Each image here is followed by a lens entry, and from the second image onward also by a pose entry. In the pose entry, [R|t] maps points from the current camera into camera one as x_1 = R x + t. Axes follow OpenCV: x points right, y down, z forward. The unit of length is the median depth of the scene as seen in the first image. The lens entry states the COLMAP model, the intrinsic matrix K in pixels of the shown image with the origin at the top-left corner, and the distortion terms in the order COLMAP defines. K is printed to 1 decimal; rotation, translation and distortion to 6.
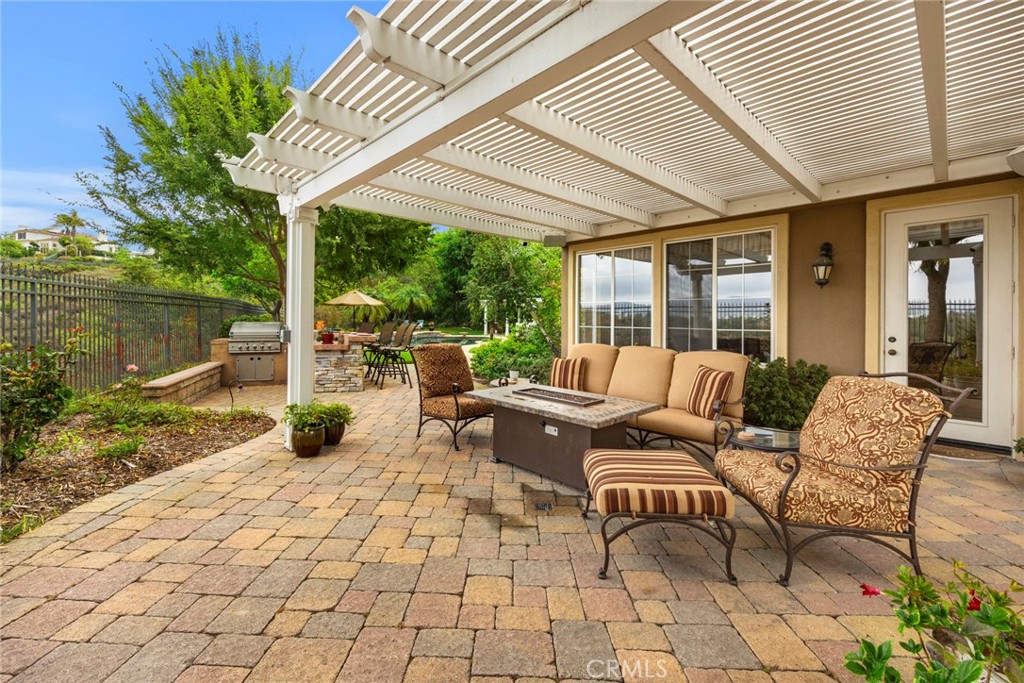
lens RADIAL K [[433.1, 0, 510.6], [0, 433.1, 323.9], [0, 0, 1]] dist [-0.000116, -0.000019]
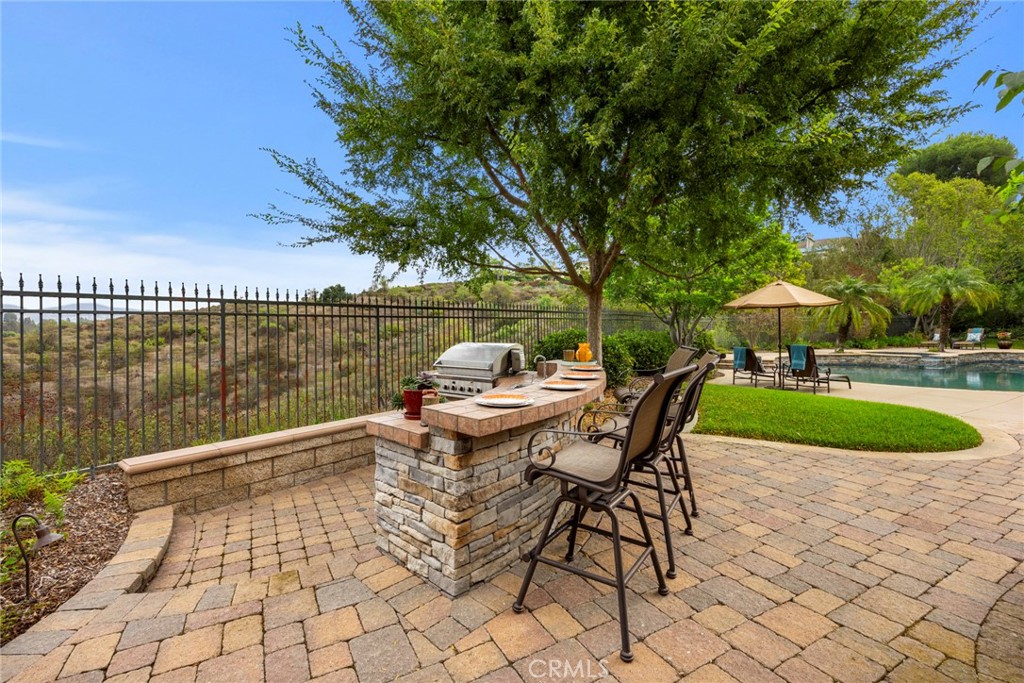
lens RADIAL K [[450.9, 0, 515.8], [0, 450.9, 335.3], [0, 0, 1]] dist [-0.000051, 0.000006]
pose [[0.511353, 0.007454, -0.859338, -0.013355], [0.000821, 0.999958, 0.009163, -0.005426], [0.859370, -0.005391, 0.511325, 0.196012]]
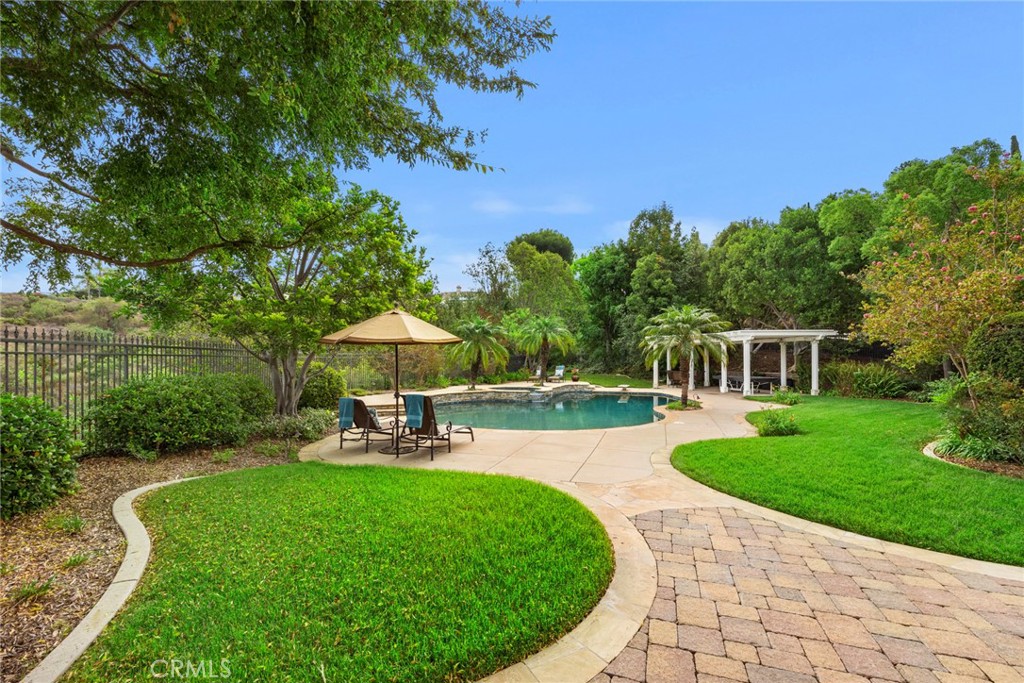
lens RADIAL K [[419.4, 0, 512.0], [0, 419.4, 341.5], [0, 0, 1]] dist [-0.000366, -0.000064]
pose [[0.944486, -0.013968, -0.328255, -0.052797], [-0.004202, 0.998501, -0.054578, -0.010442], [0.328526, 0.052927, 0.943011, 0.308137]]
